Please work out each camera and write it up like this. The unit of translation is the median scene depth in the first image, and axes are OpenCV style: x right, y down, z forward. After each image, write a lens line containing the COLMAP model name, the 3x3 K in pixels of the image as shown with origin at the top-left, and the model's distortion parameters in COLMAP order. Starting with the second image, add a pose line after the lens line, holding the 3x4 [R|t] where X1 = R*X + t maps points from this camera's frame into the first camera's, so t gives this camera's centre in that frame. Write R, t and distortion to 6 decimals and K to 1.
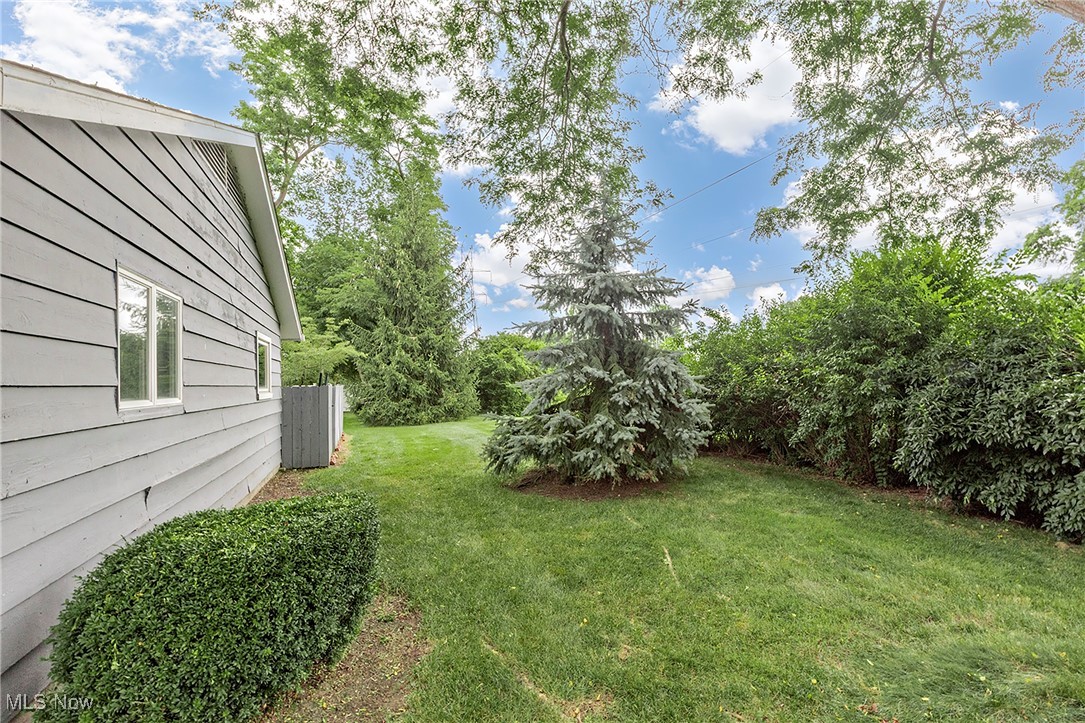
lens RADIAL K [[492.4, 0, 547.5], [0, 492.4, 367.8], [0, 0, 1]] dist [0.000649, -0.000047]
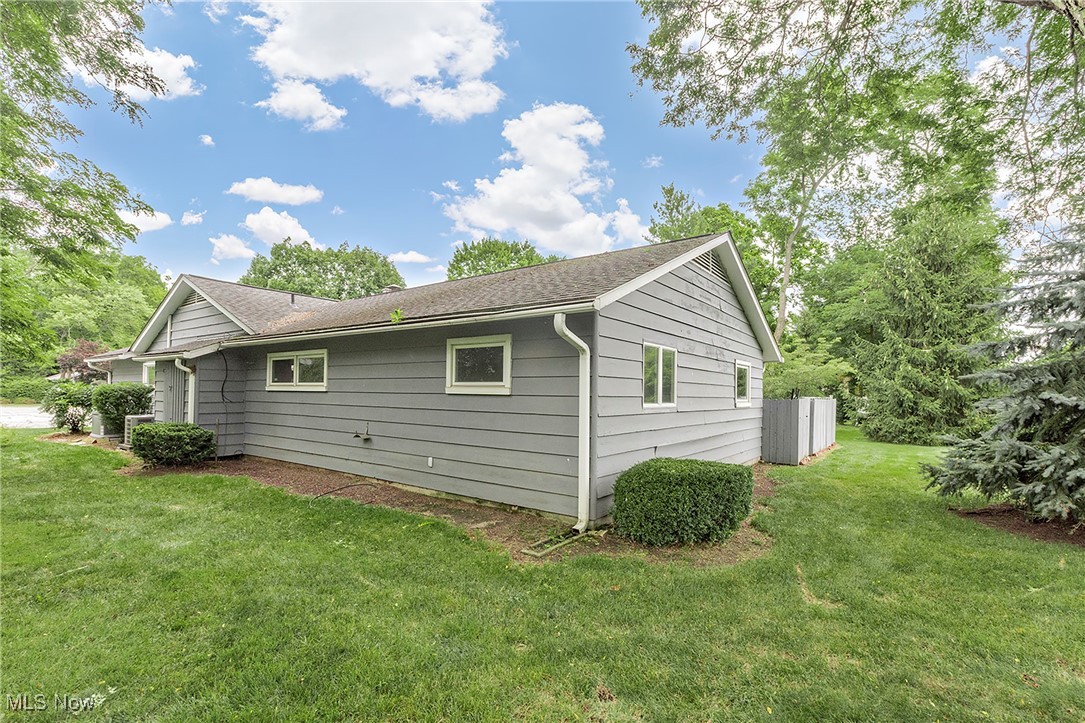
lens RADIAL K [[492.4, 0, 547.5], [0, 492.4, 367.8], [0, 0, 1]] dist [0.000649, -0.000047]
pose [[0.535949, -0.008033, -0.844212, 0.264626], [-0.008135, 0.999859, -0.014678, -0.019666], [0.844211, 0.014735, 0.535808, -0.186918]]
